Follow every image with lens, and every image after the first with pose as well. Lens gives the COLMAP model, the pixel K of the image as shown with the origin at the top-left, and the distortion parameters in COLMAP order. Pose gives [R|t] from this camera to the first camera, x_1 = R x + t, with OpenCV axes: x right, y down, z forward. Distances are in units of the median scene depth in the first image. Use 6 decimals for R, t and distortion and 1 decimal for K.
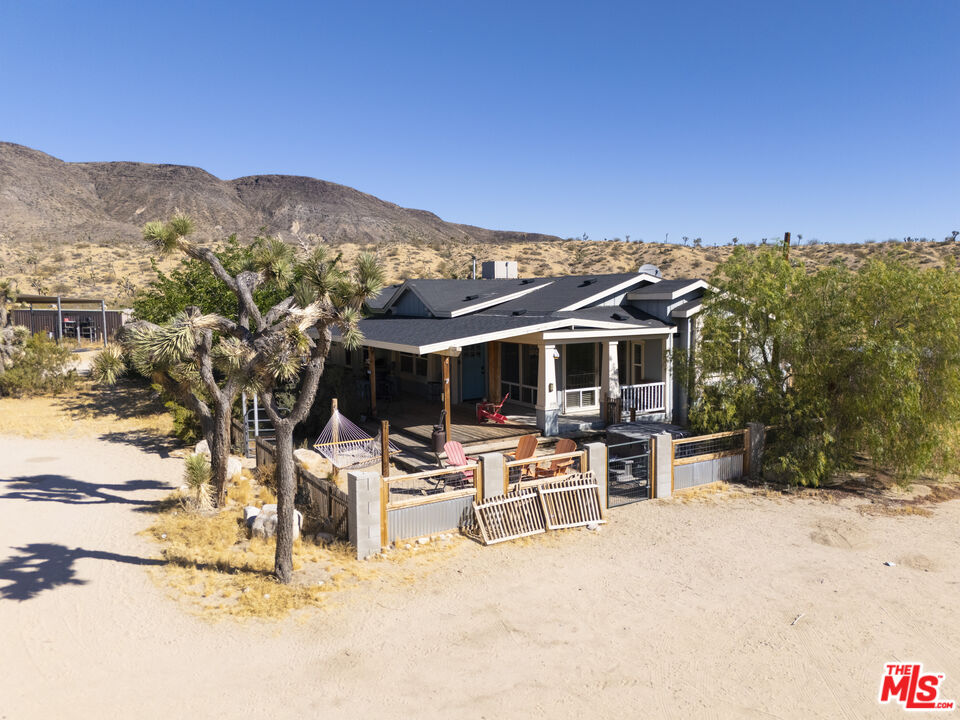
lens RADIAL K [[708.6, 0, 477.8], [0, 708.6, 359.4], [0, 0, 1]] dist [0.082998, -0.083582]
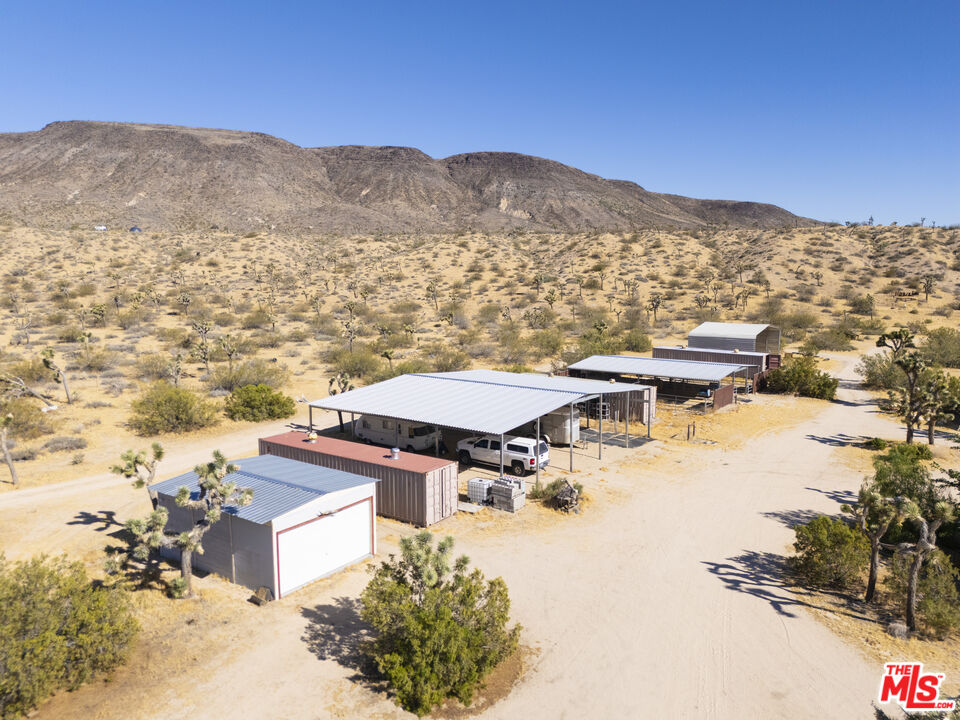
lens RADIAL K [[708.6, 0, 477.8], [0, 708.6, 359.4], [0, 0, 1]] dist [0.082998, -0.083582]
pose [[0.966928, 0.036890, -0.252368, -0.109191], [-0.026384, 0.998643, 0.044890, -0.033766], [0.253682, -0.036747, 0.966589, 0.006553]]
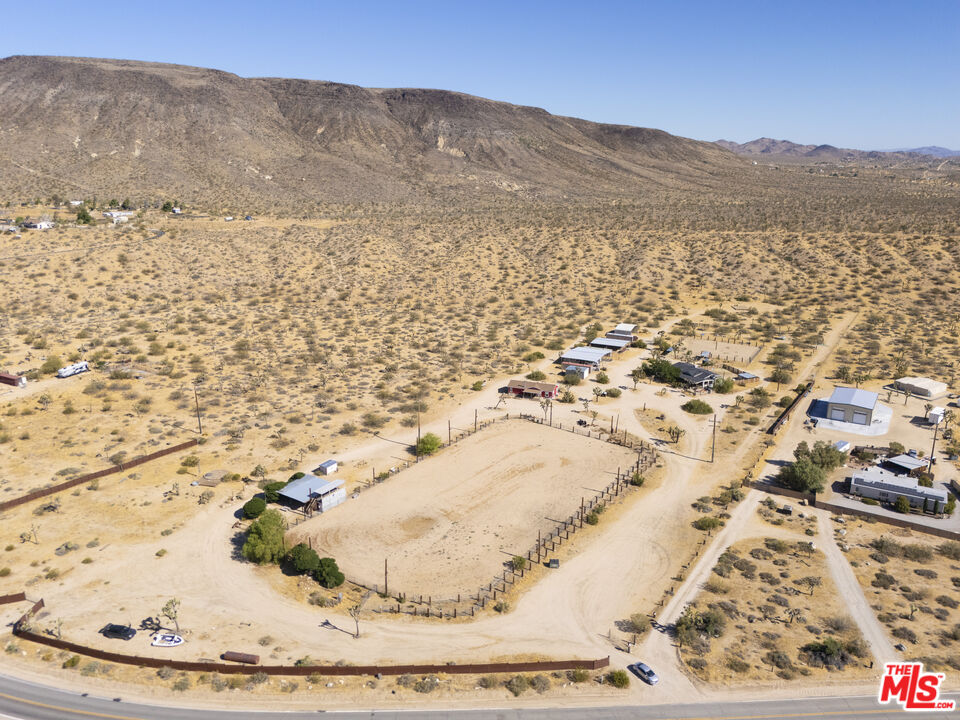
lens RADIAL K [[708.6, 0, 477.8], [0, 708.6, 359.4], [0, 0, 1]] dist [0.082998, -0.083582]
pose [[0.993501, 0.037446, -0.107484, -0.207991], [-0.016540, 0.981806, 0.189163, -0.224654], [0.112612, -0.186156, 0.976045, -0.968733]]
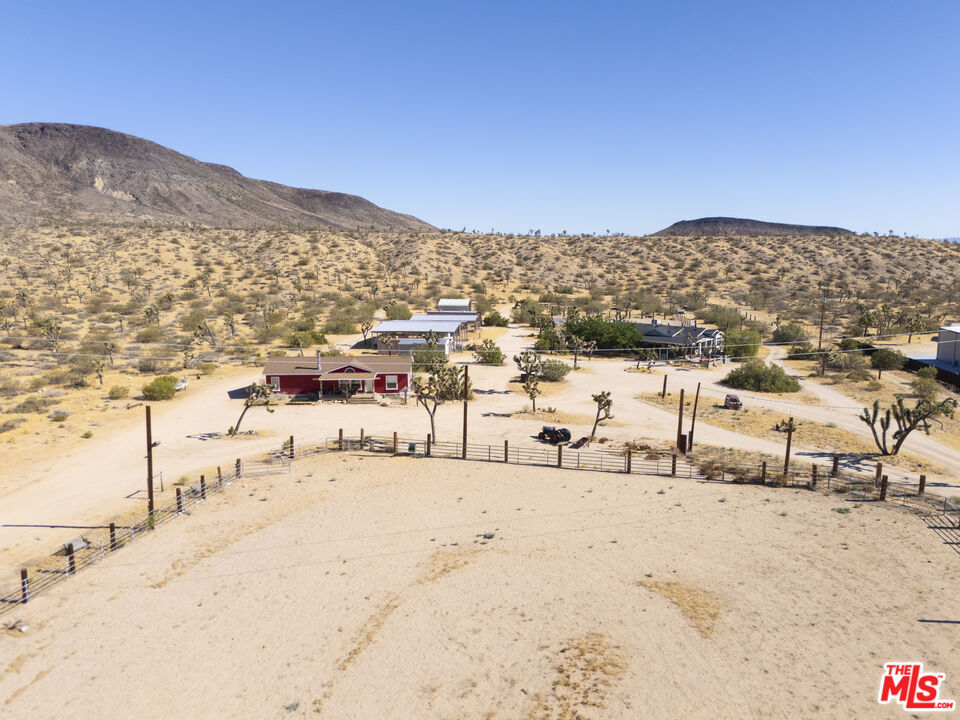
lens RADIAL K [[708.6, 0, 477.8], [0, 708.6, 359.4], [0, 0, 1]] dist [0.082998, -0.083582]
pose [[0.954522, -0.038142, 0.295691, -0.274526], [0.018975, 0.997544, 0.067421, -0.025881], [-0.297537, -0.058744, 0.952901, -0.333932]]
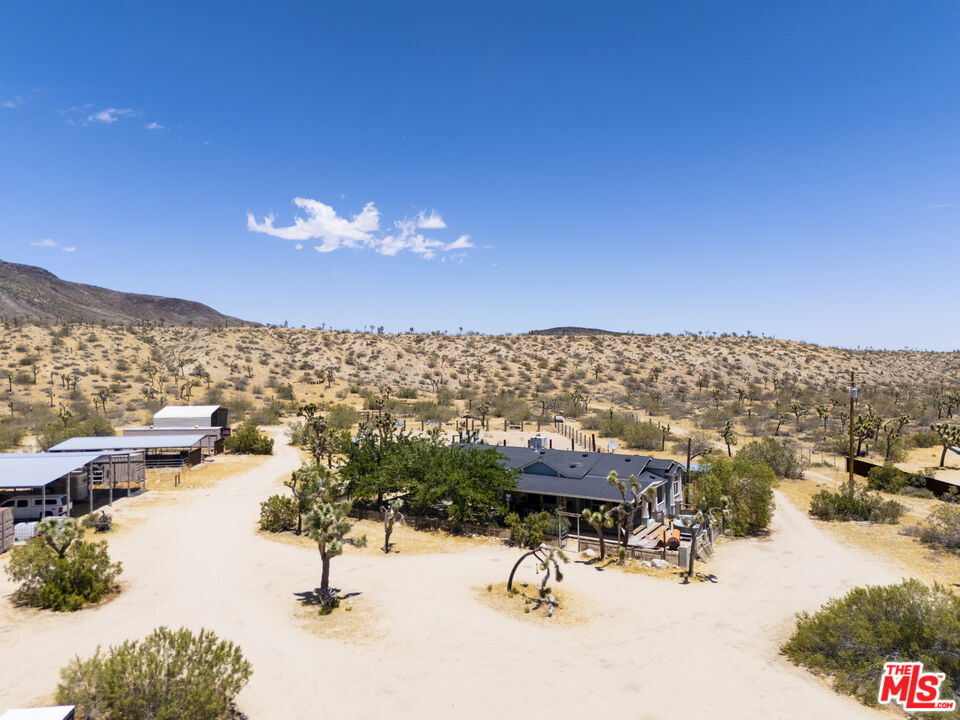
lens RADIAL K [[708.6, 0, 477.8], [0, 708.6, 359.4], [0, 0, 1]] dist [0.082998, -0.083582]
pose [[0.878956, 0.002836, 0.476894, -0.131664], [0.040795, 0.995870, -0.081110, -0.024859], [-0.475154, 0.090747, 0.875211, -0.082373]]
